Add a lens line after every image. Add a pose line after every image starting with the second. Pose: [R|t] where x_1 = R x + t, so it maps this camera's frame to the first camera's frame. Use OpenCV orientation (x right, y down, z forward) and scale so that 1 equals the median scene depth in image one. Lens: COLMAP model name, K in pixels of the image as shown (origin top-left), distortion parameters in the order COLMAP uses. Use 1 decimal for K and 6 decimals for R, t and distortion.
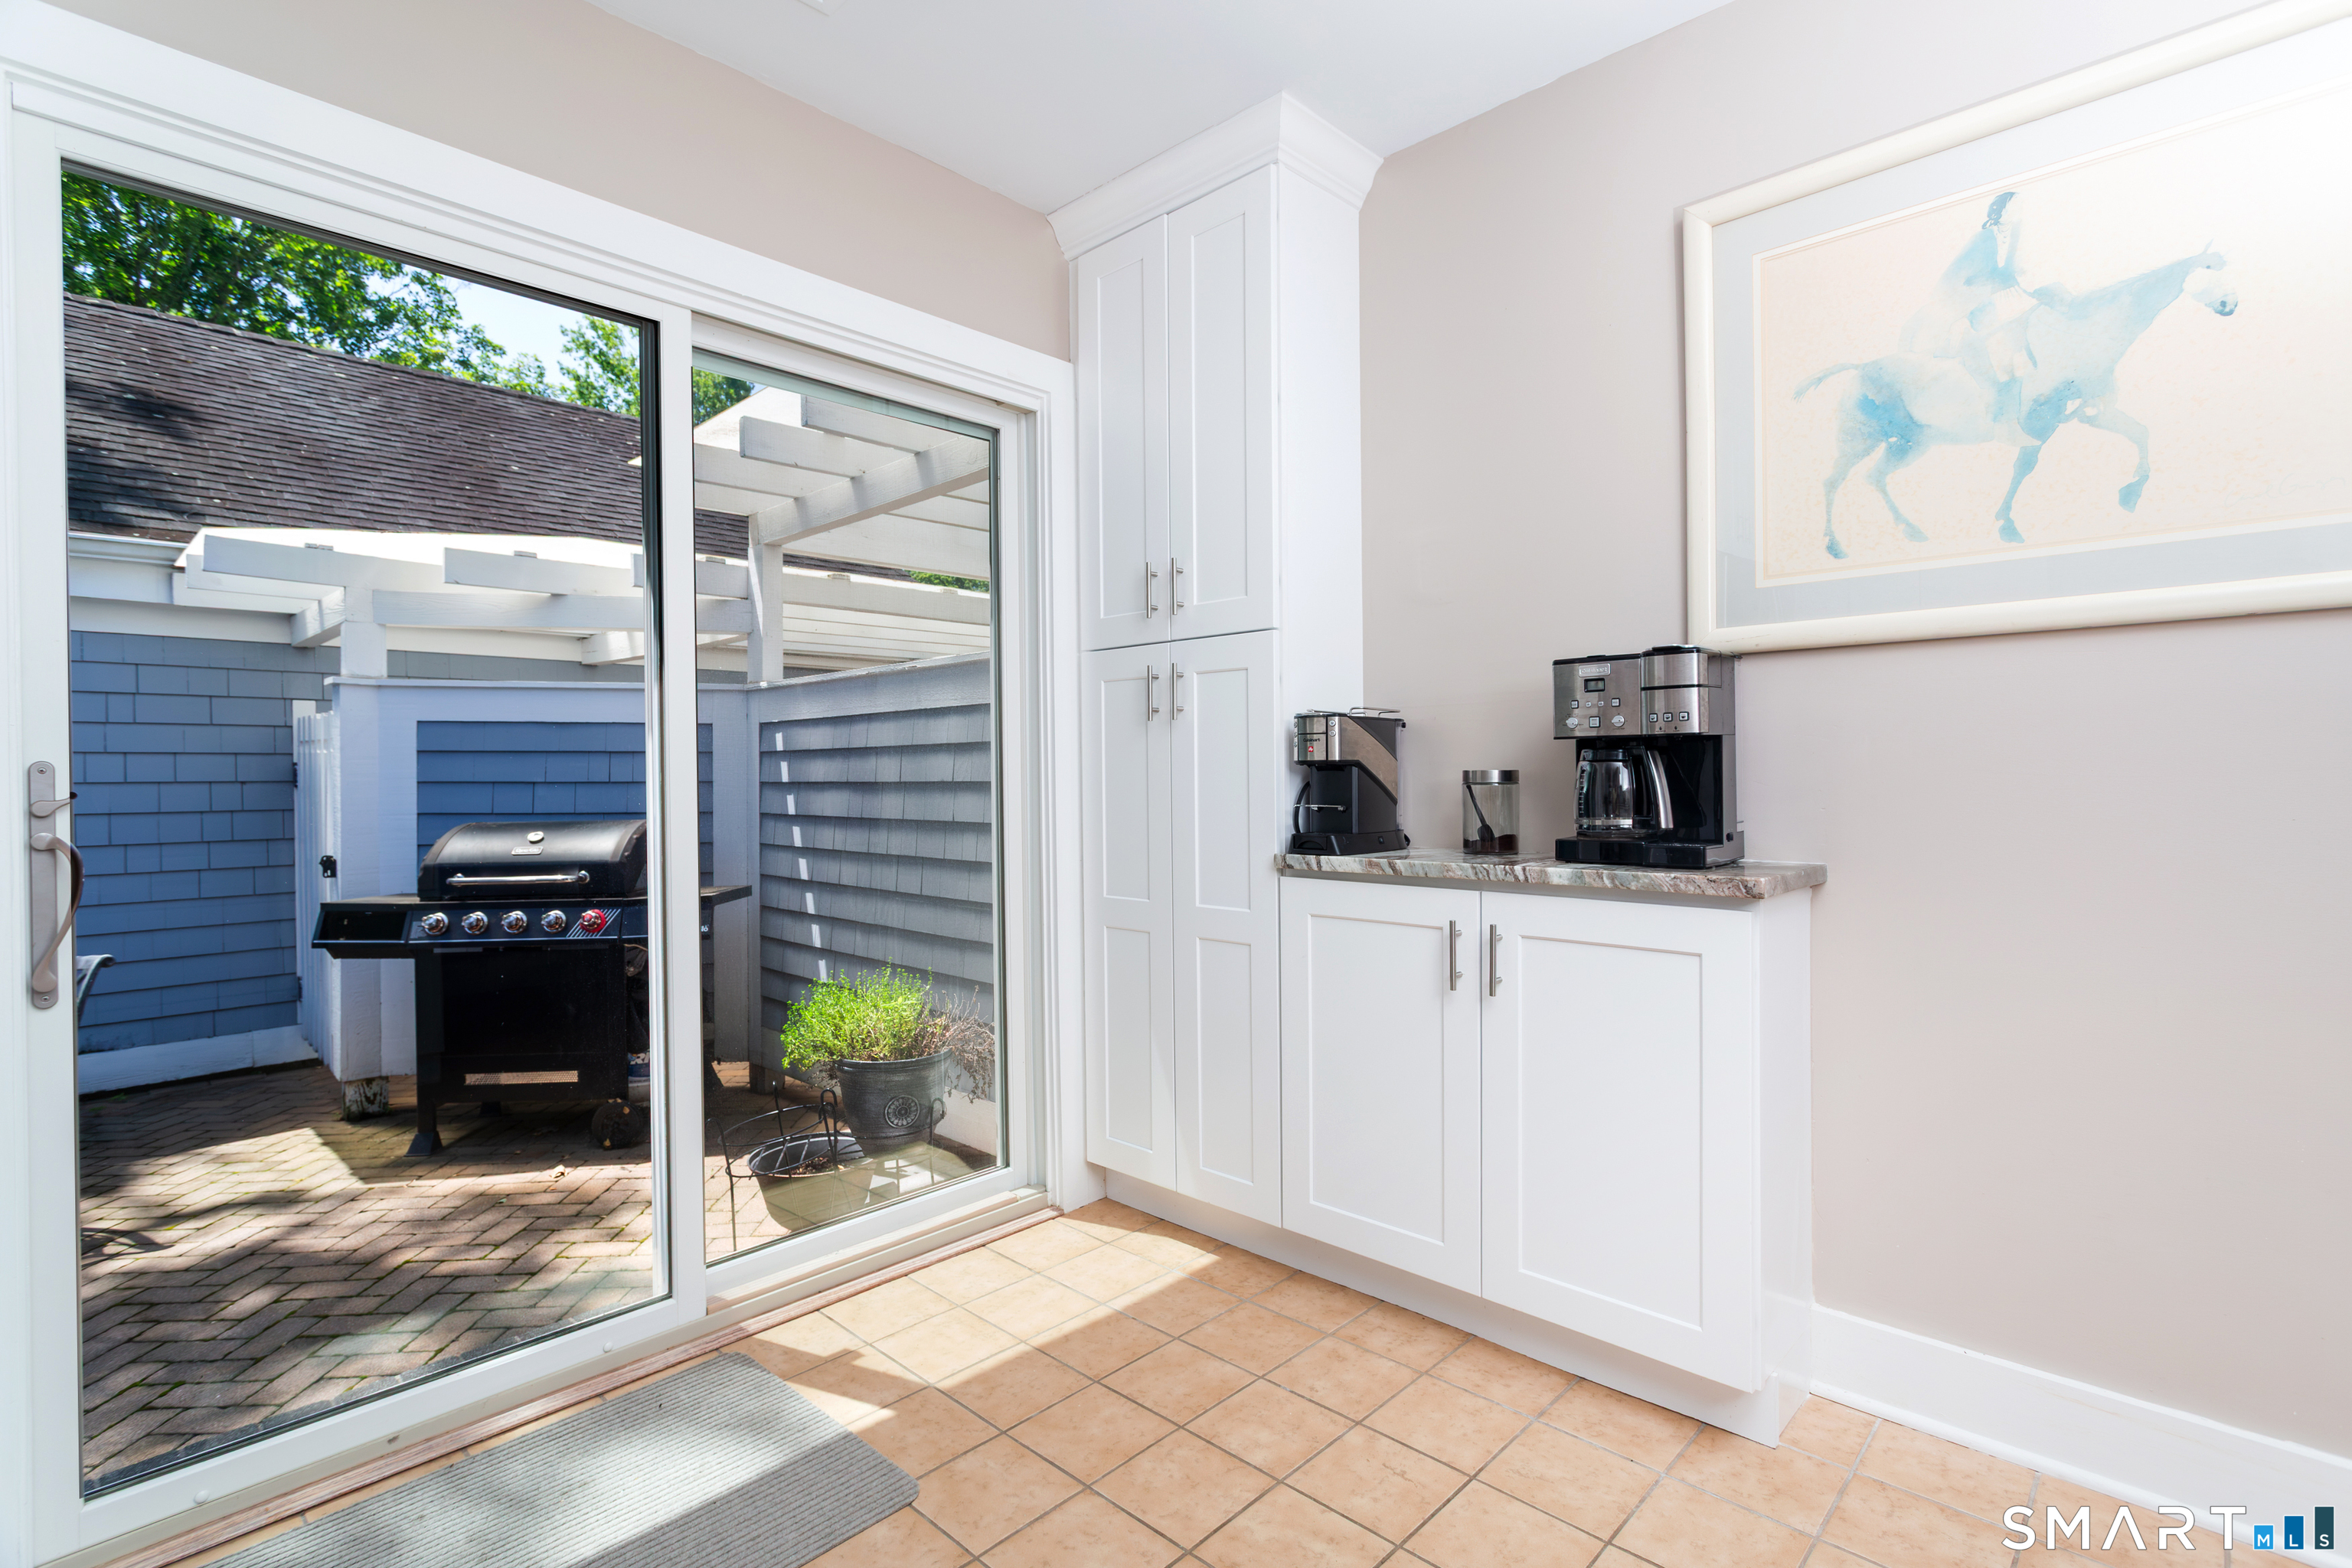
lens RADIAL K [[1108.6, 0, 1170.1], [0, 1108.6, 782.0], [0, 0, 1]] dist [-0.007862, 0.009817]
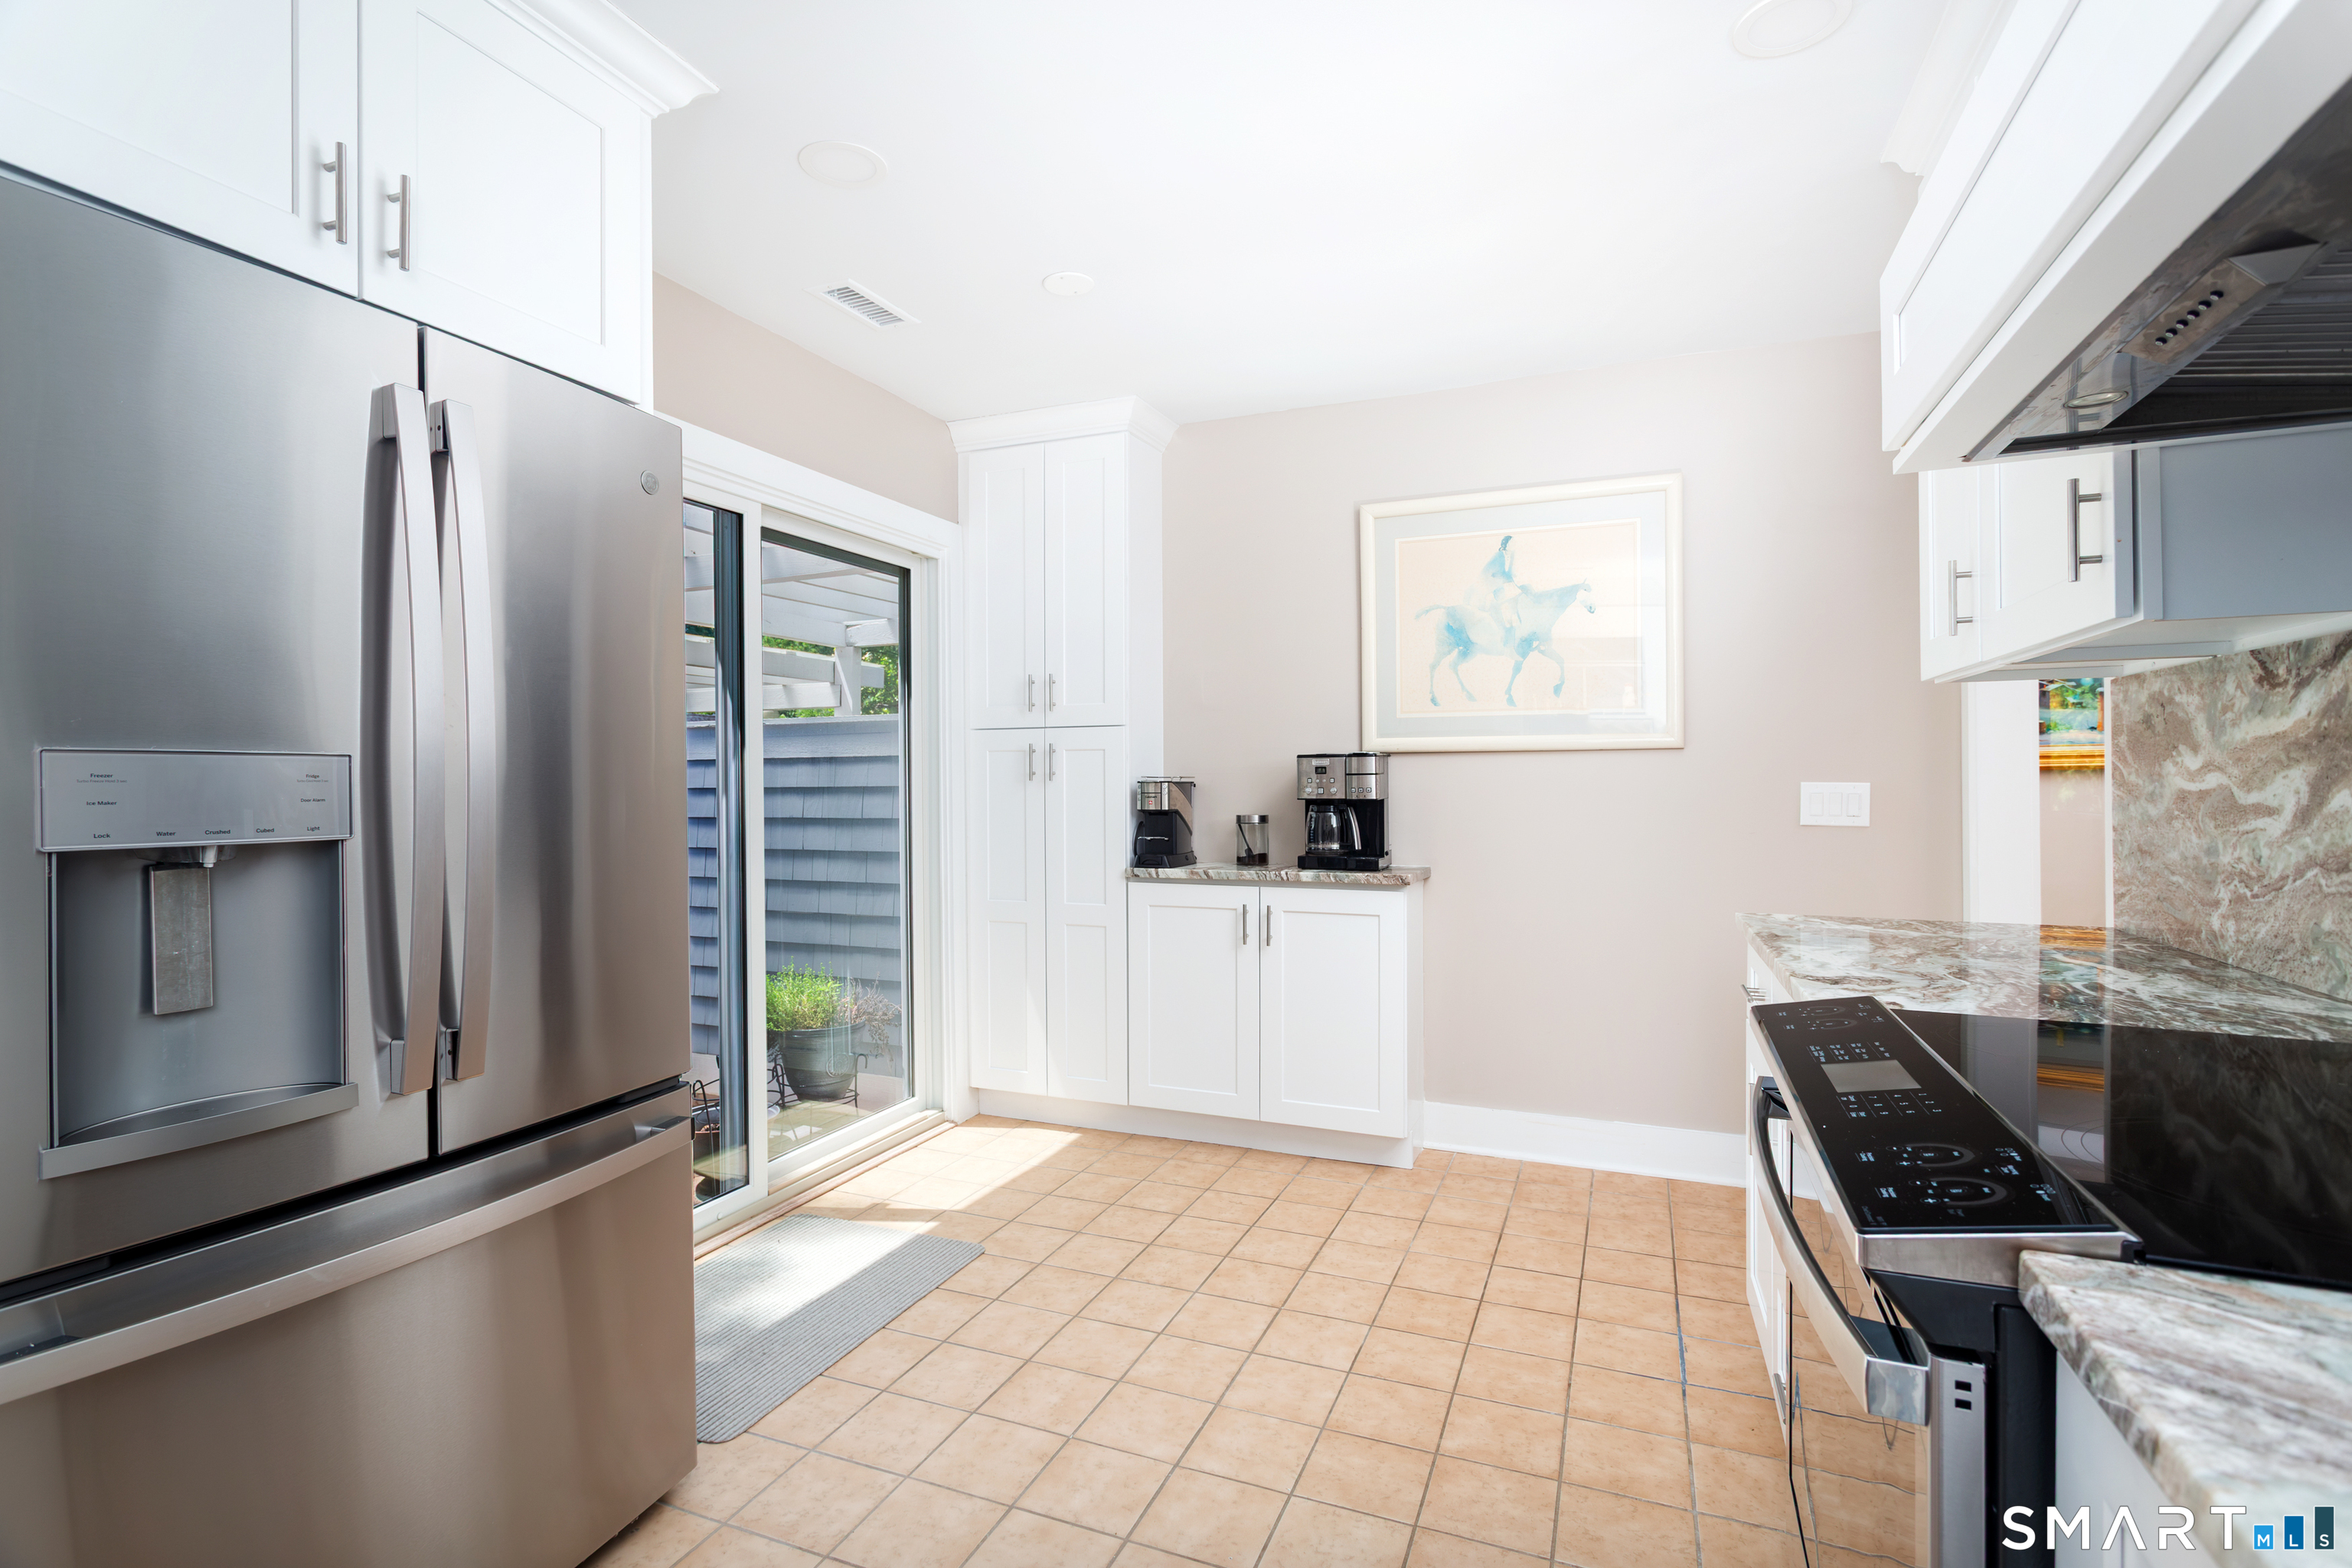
lens RADIAL K [[1108.6, 0, 1170.1], [0, 1108.6, 782.0], [0, 0, 1]] dist [-0.007862, 0.009817]
pose [[0.934593, 0.004349, 0.355691, -0.471601], [-0.001025, 0.999954, -0.009532, -0.049537], [-0.355716, 0.008544, 0.934555, -0.581163]]
